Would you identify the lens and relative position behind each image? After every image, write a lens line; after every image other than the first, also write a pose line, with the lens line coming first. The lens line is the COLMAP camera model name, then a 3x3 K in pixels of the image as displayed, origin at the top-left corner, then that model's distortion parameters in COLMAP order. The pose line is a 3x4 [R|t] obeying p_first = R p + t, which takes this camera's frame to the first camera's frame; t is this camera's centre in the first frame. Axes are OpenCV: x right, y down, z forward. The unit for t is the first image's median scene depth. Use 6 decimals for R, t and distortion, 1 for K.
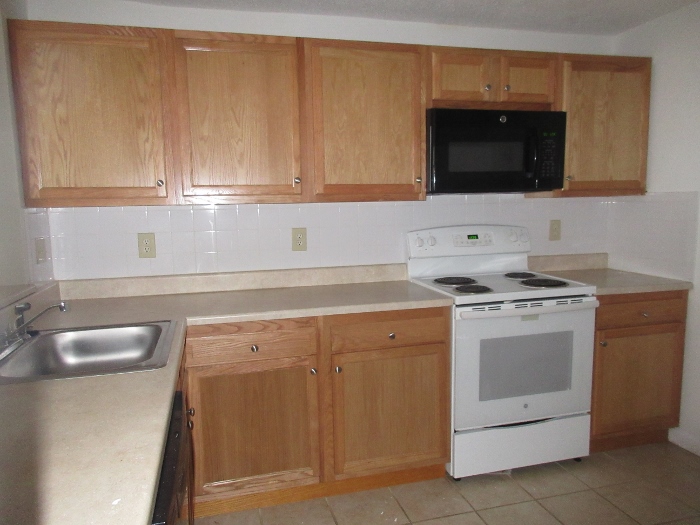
lens RADIAL K [[521.9, 0, 350.0], [0, 521.9, 262.5], [0, 0, 1]] dist [0.002043, -0.000144]
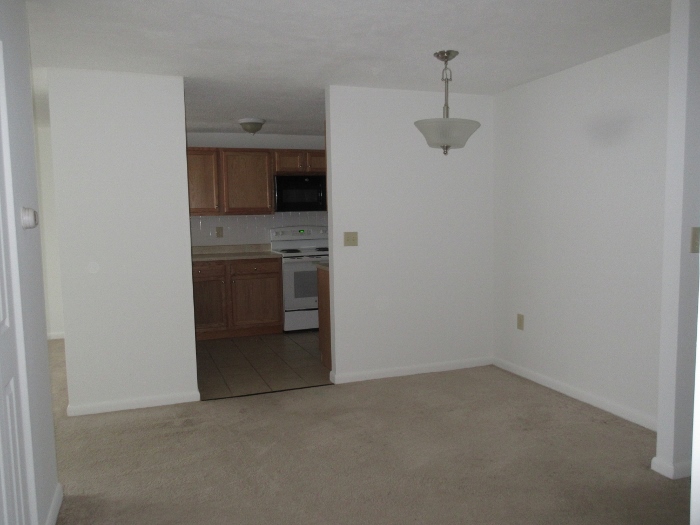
lens RADIAL K [[568.1, 0, 350.0], [0, 568.1, 262.5], [0, 0, 1]] dist [-0.003237, -0.000101]
pose [[0.995111, -0.009179, 0.098336, 0.240277], [0.012267, 0.999449, -0.030837, 0.183562], [-0.097999, 0.031893, 0.994675, -1.596760]]
